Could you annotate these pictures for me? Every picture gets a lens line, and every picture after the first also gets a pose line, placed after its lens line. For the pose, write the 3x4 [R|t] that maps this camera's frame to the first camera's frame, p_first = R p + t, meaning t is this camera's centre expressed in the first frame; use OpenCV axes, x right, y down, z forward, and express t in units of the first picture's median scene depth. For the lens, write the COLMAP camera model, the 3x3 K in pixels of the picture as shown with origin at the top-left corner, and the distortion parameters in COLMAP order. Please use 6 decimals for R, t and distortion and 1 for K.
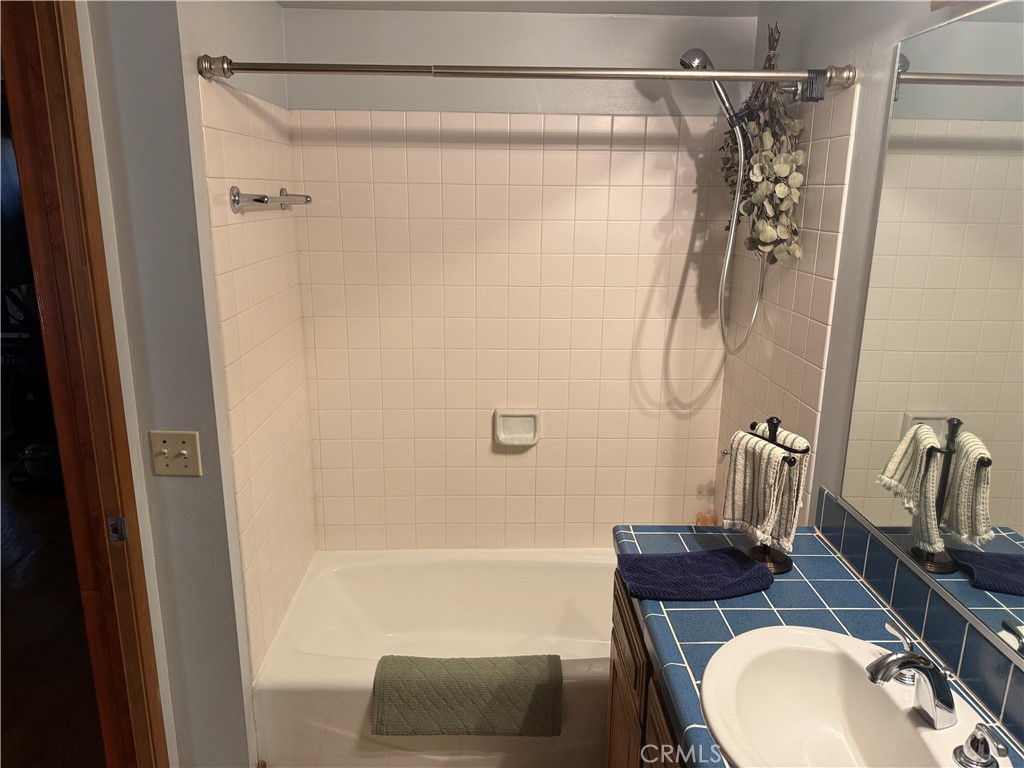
lens RADIAL K [[724.7, 0, 512.5], [0, 724.7, 373.2], [0, 0, 1]] dist [0.008420, -0.003978]
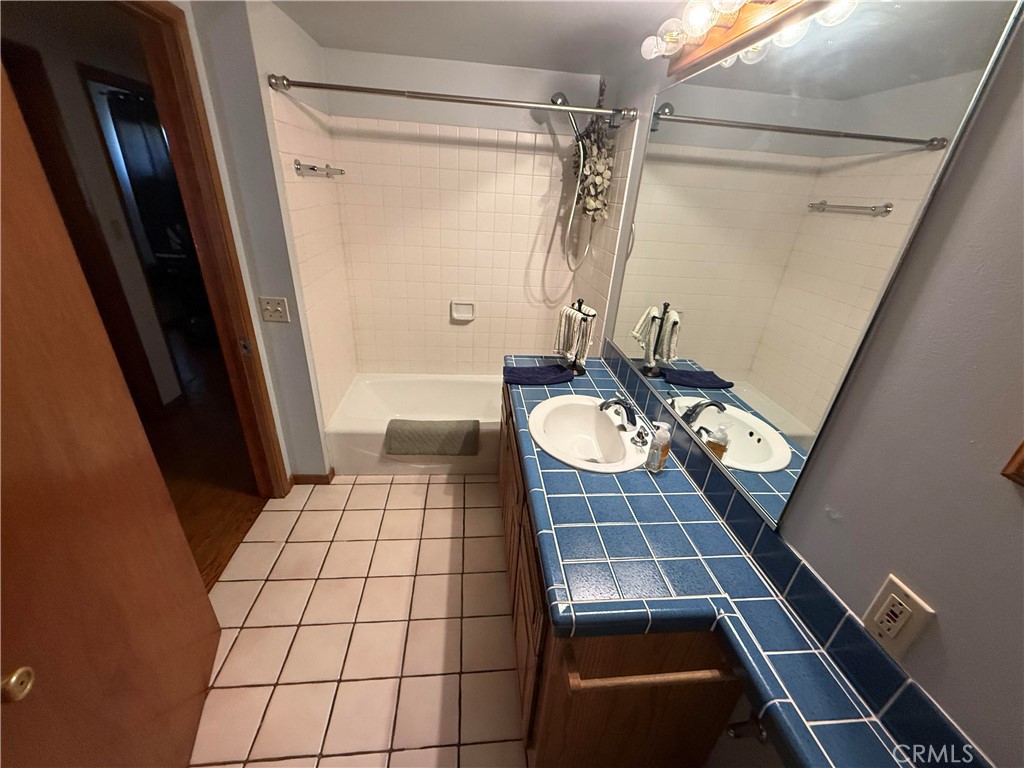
lens RADIAL K [[408.3, 0, 512.0], [0, 408.3, 384.0], [0, 0, 1]] dist [-0.000461, 0.000194]
pose [[0.996794, 0.019630, 0.077568, 0.073854], [-0.034985, 0.978786, 0.201878, 0.059446], [-0.071960, -0.203944, 0.976334, -0.124161]]
